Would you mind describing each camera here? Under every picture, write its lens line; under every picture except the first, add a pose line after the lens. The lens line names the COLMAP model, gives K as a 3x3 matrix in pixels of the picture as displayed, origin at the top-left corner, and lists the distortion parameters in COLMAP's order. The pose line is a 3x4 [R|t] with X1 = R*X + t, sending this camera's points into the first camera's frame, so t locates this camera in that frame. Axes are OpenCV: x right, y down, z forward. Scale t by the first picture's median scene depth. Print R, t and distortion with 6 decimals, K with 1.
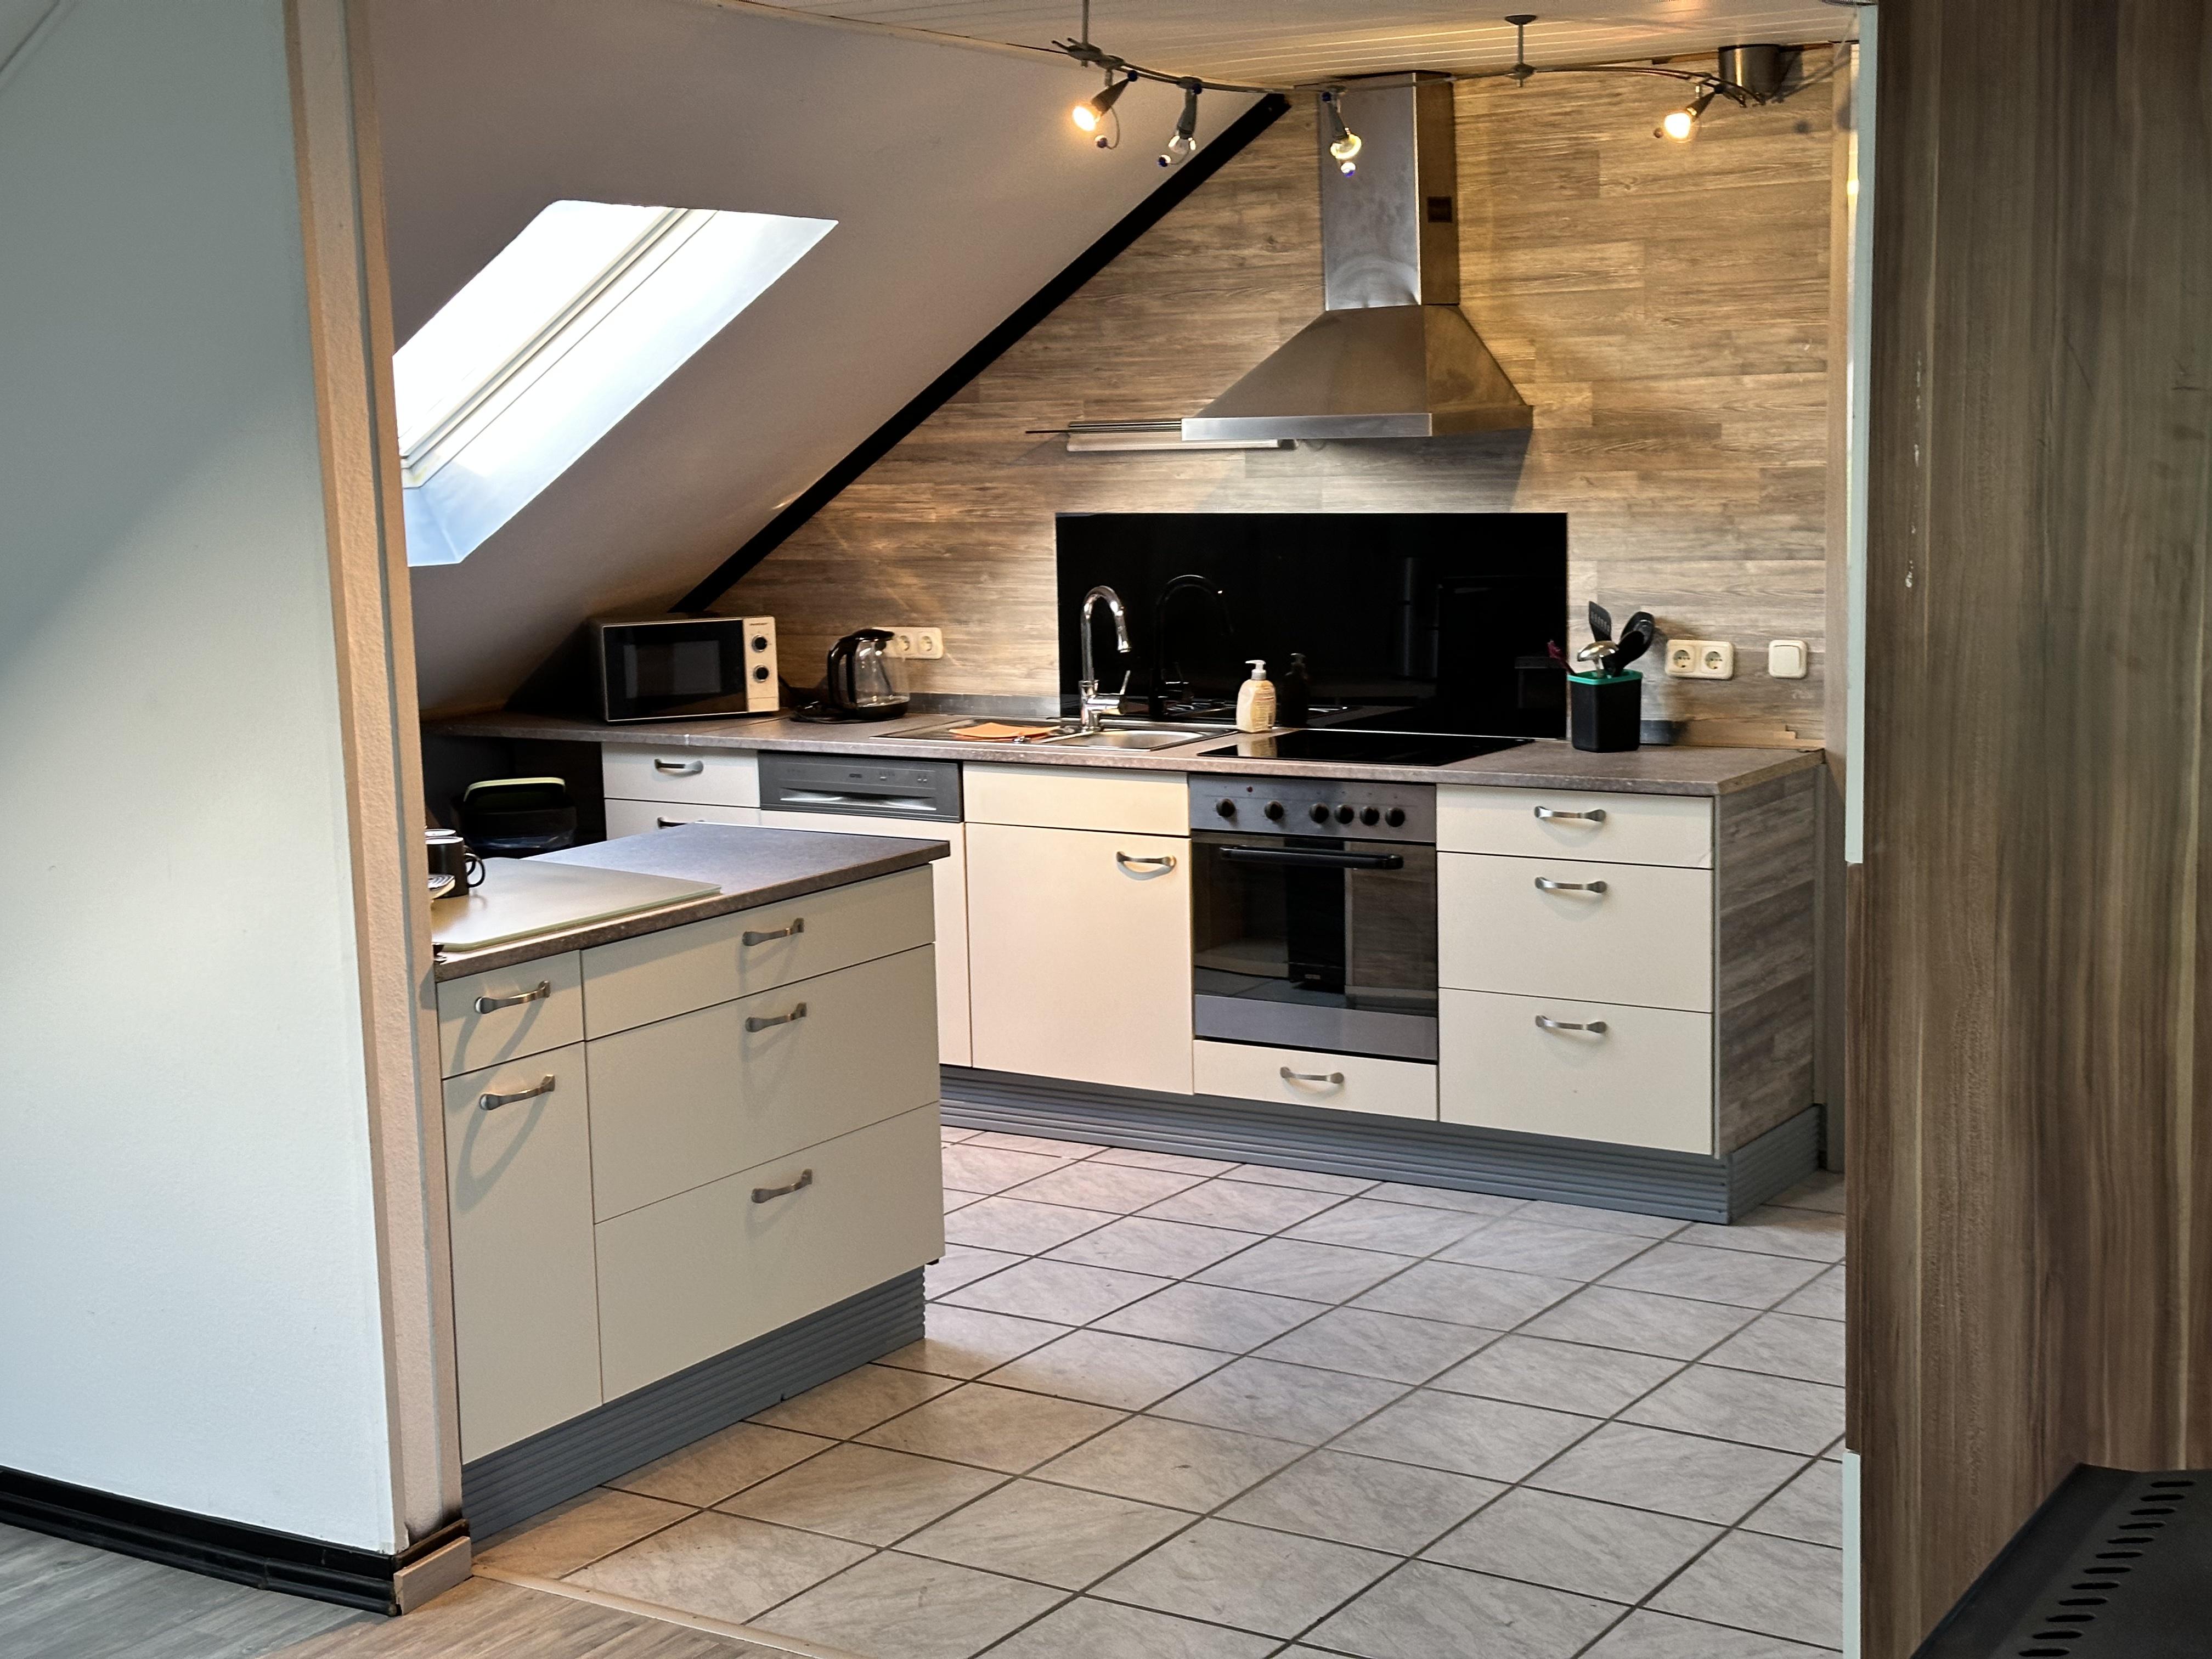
lens RADIAL K [[3099.6, 0, 1110.6], [0, 3099.6, 811.6], [0, 0, 1]] dist [0.186046, 0.000000]
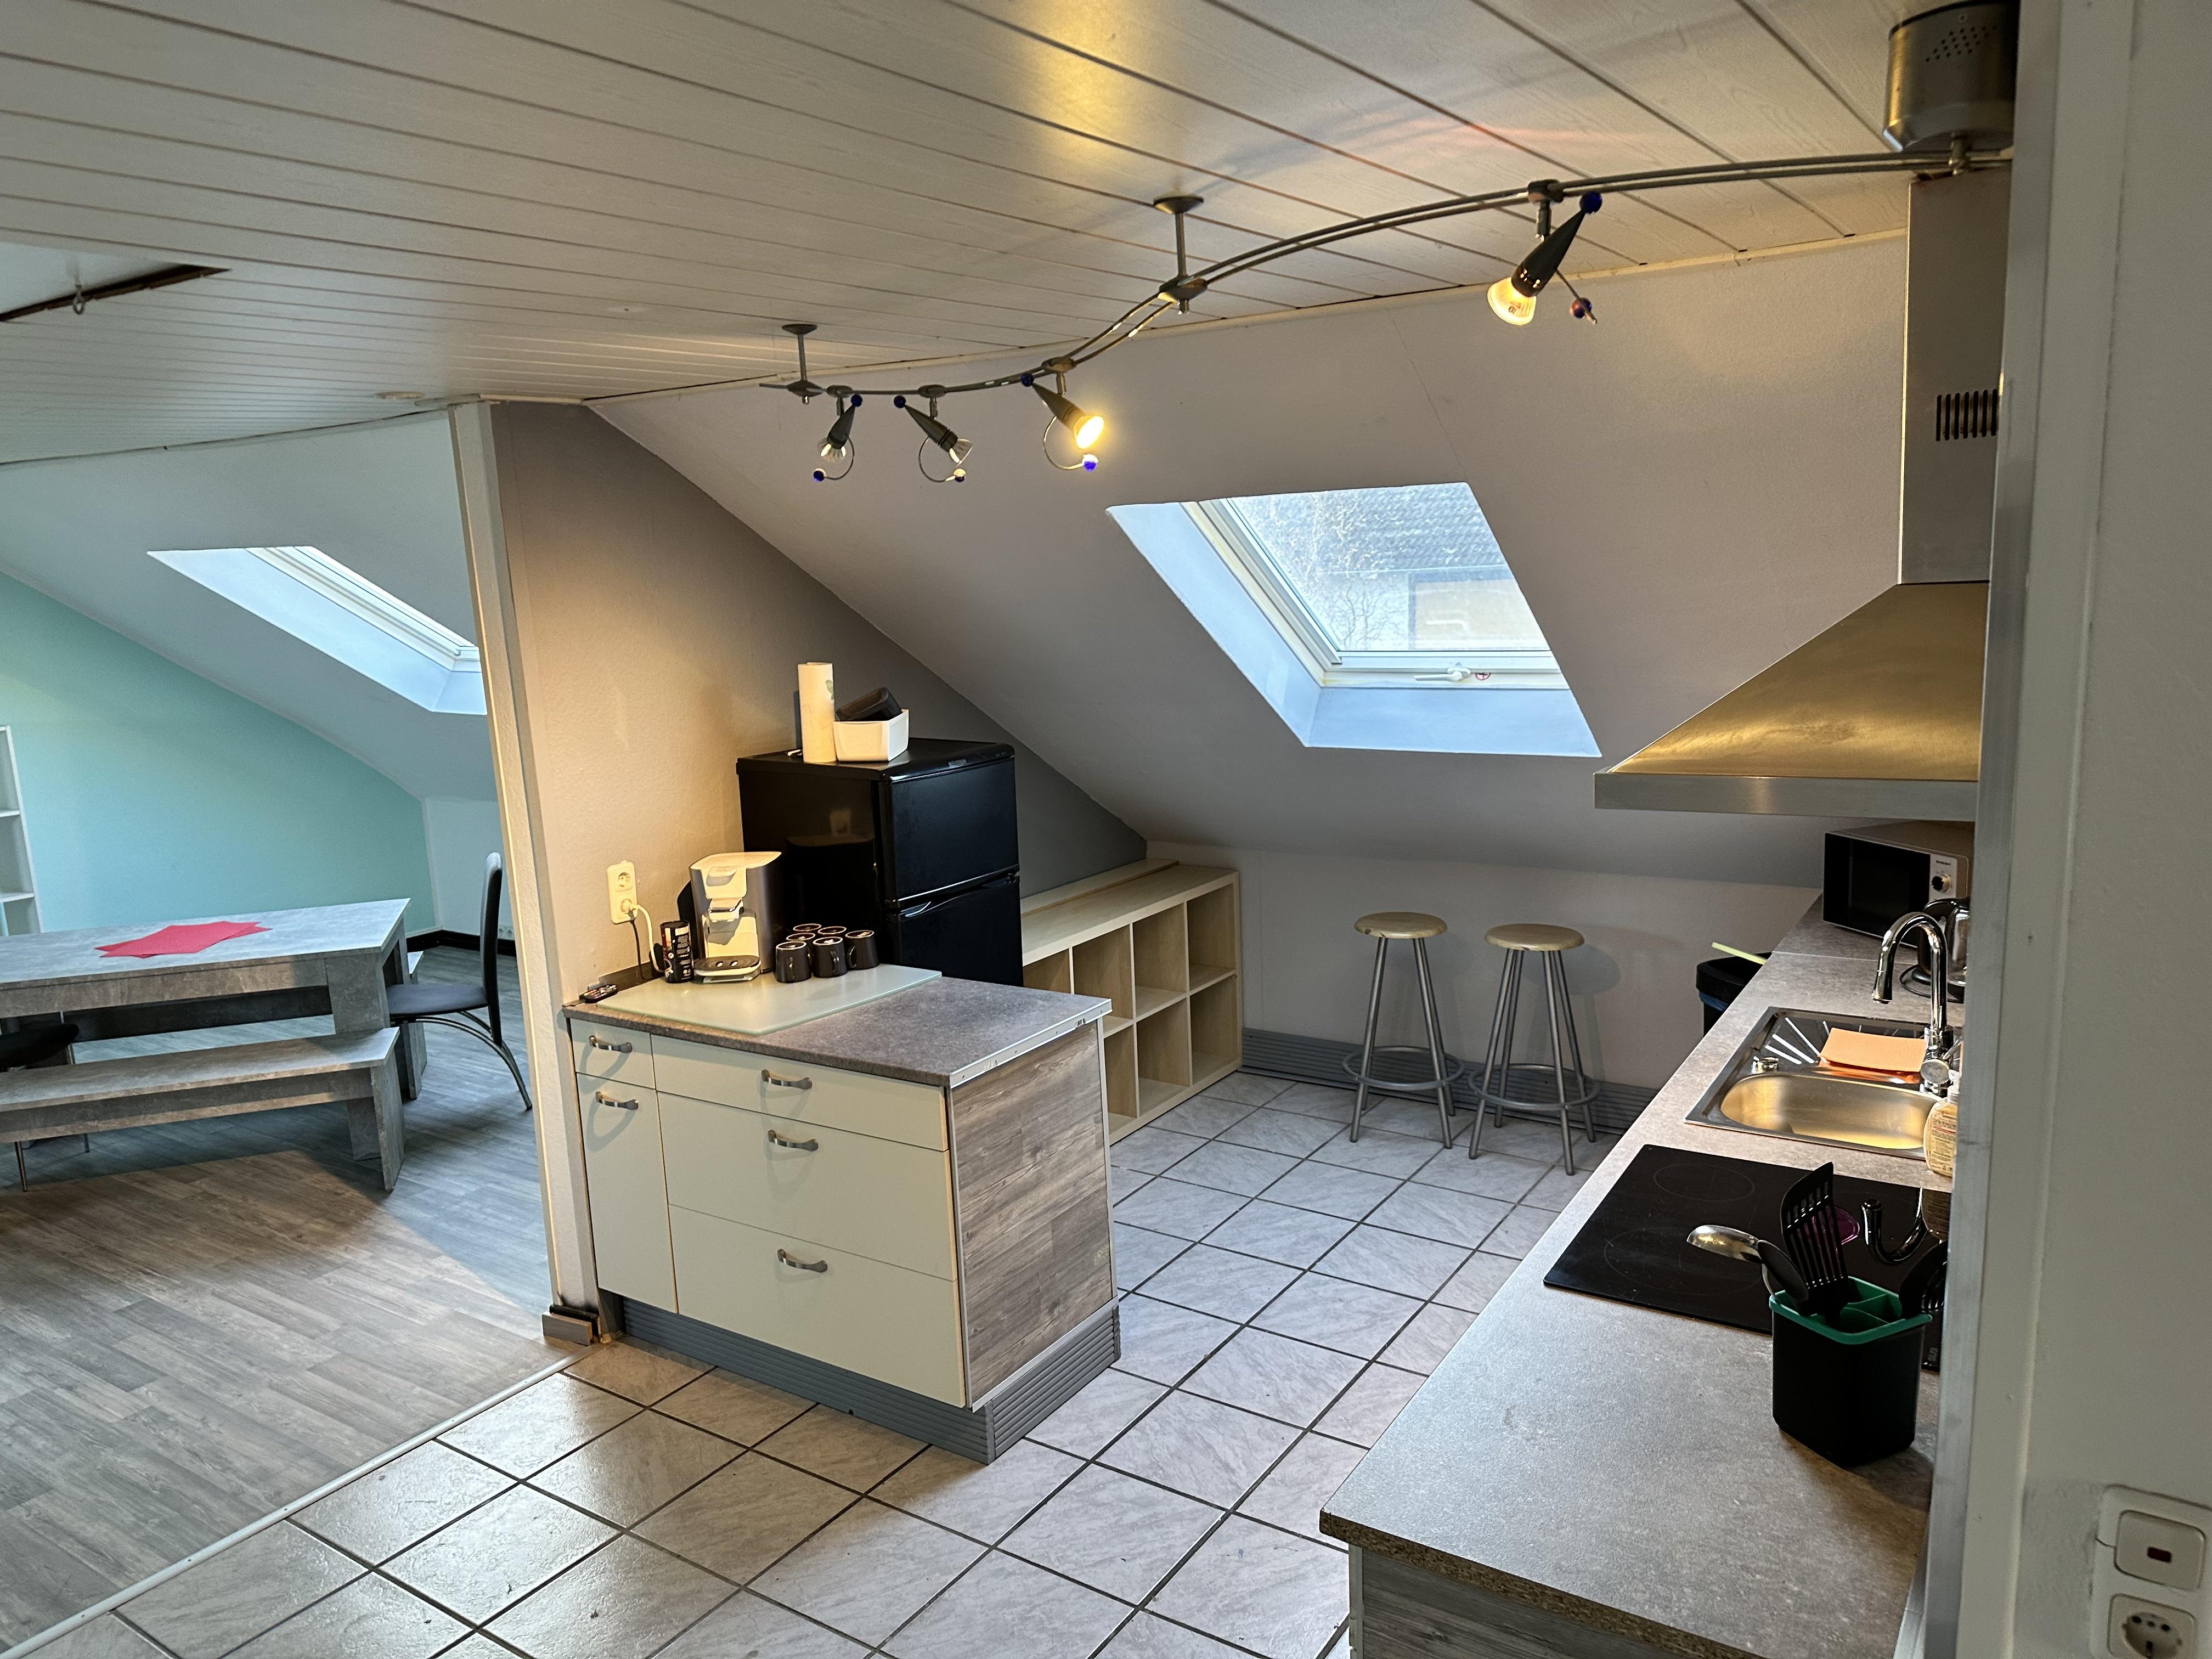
lens RADIAL K [[1579.3, 0, 1100.8], [0, 1579.3, 827.1], [0, 0, 1]] dist [0.041978, -0.037310]
pose [[-0.033416, 0.192648, -0.980699, 0.491665], [-0.083473, 0.977280, 0.194821, -0.194558], [0.995950, 0.088372, -0.016576, 1.032825]]
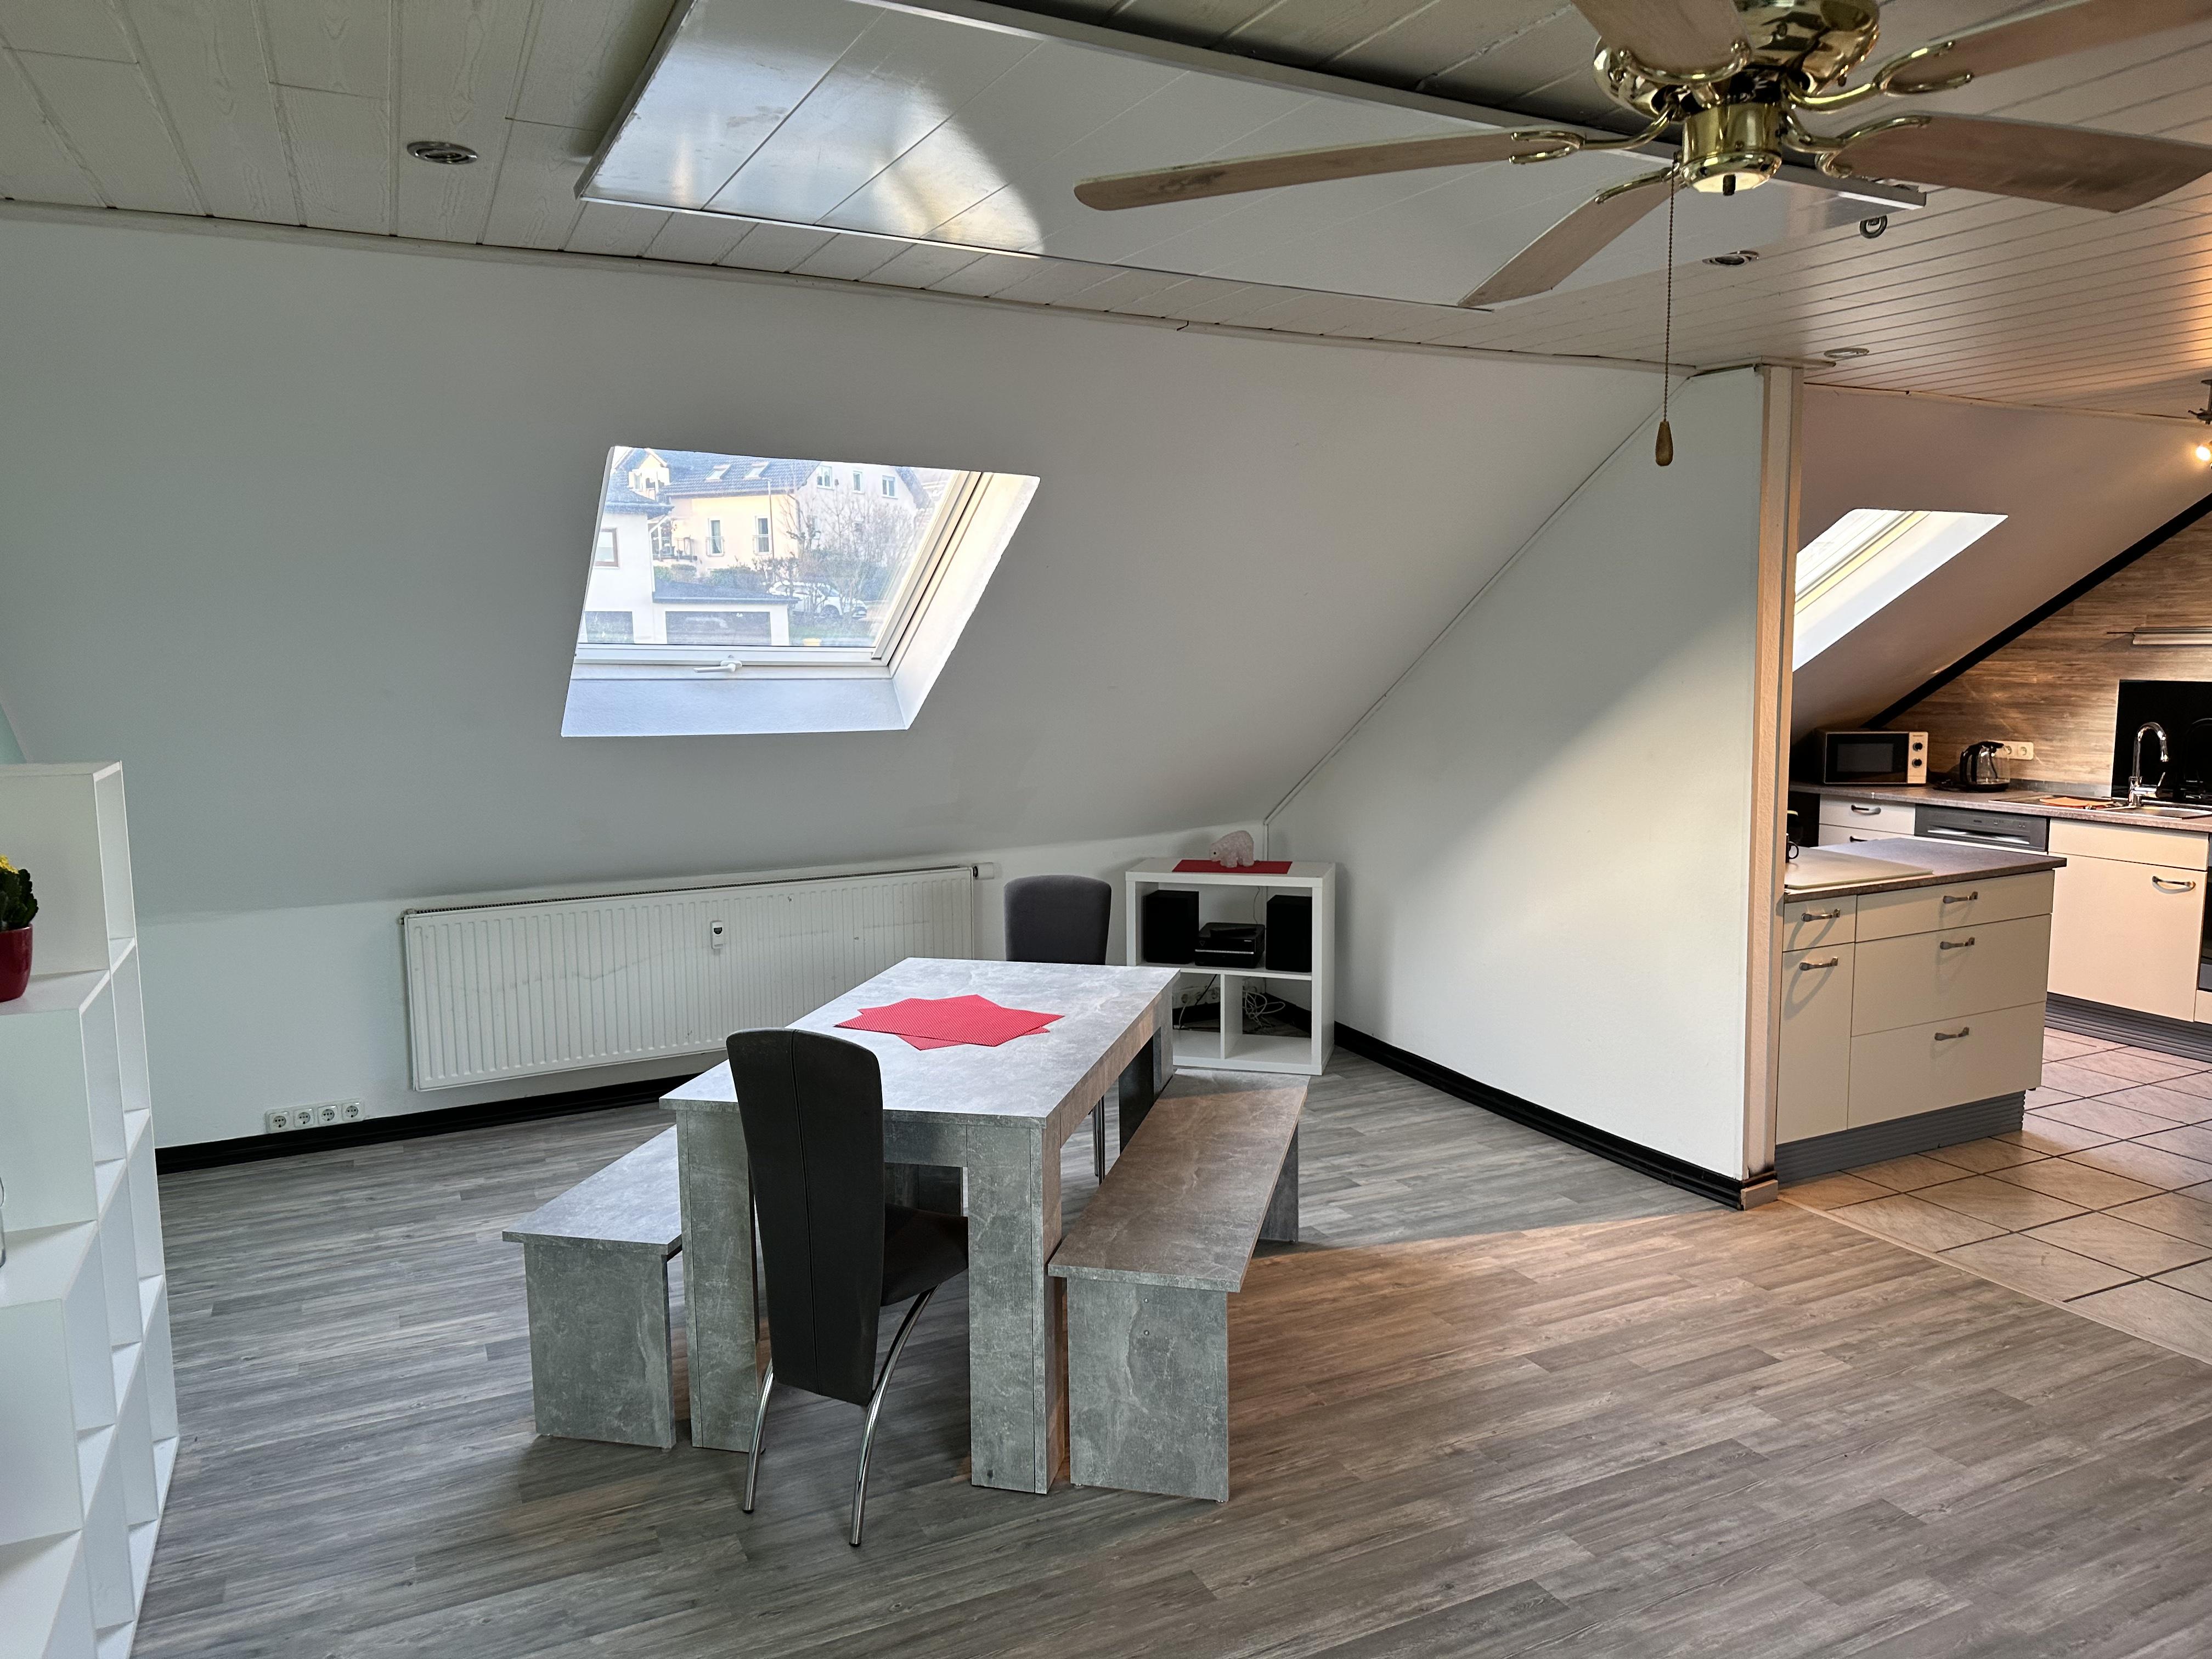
lens RADIAL K [[1579.3, 0, 1137.2], [0, 1579.3, 841.5], [0, 0, 1]] dist [0.041978, -0.037310]
pose [[0.862847, 0.083390, -0.498540, -0.055505], [-0.078266, 0.996444, 0.031215, 0.012866], [0.499370, 0.012085, 0.866305, -0.064745]]
